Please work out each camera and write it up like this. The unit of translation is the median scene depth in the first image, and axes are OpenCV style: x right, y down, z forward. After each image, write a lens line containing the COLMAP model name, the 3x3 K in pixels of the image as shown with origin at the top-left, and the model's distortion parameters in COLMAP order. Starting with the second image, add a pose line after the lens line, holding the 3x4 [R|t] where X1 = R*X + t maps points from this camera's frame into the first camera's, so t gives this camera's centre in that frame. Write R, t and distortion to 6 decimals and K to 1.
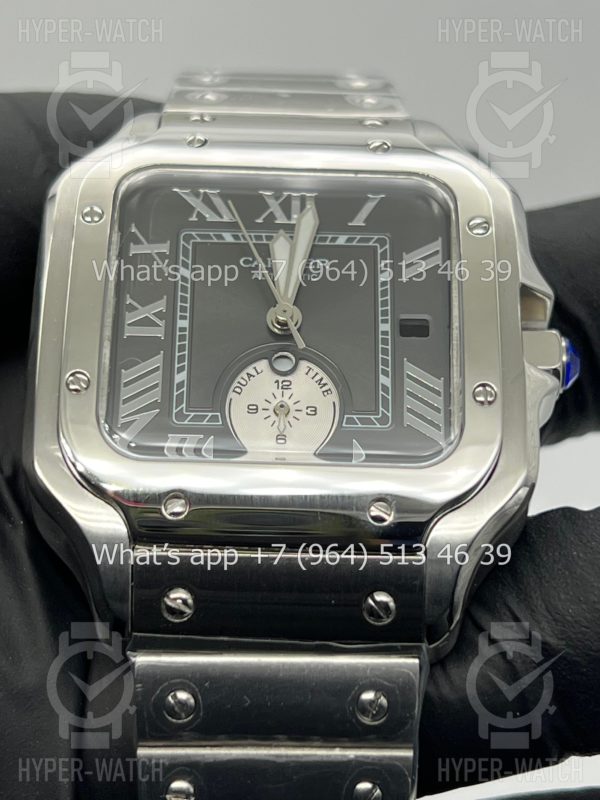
lens RADIAL K [[1878.5, 0, 295.1], [0, 1878.5, 401.1], [0, 0, 1]] dist [0.285392, 0.000000]
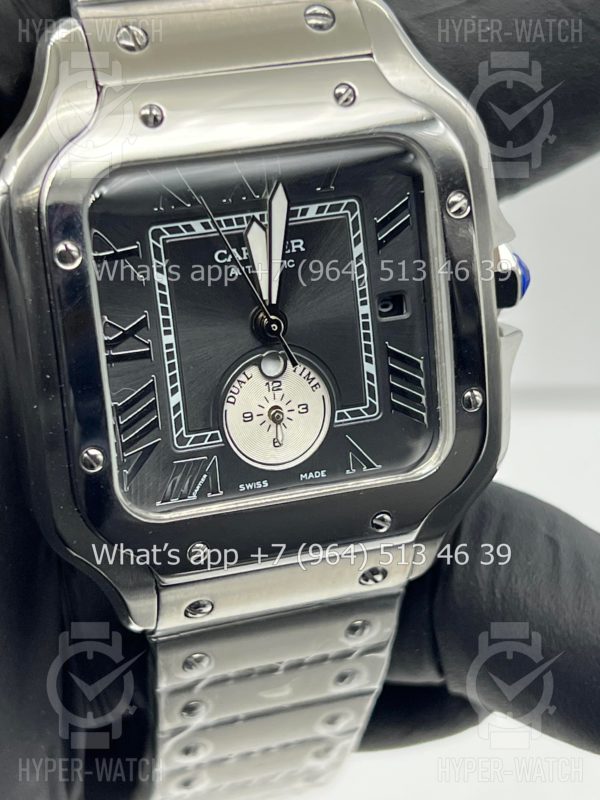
lens RADIAL K [[1878.5, 0, 299.4], [0, 1878.5, 395.7], [0, 0, 1]] dist [0.285392, 0.000000]
pose [[0.956807, -0.163624, 0.240306, -0.236134], [-0.022142, 0.783166, 0.621419, -0.631644], [-0.289878, -0.599899, 0.745716, 0.238759]]
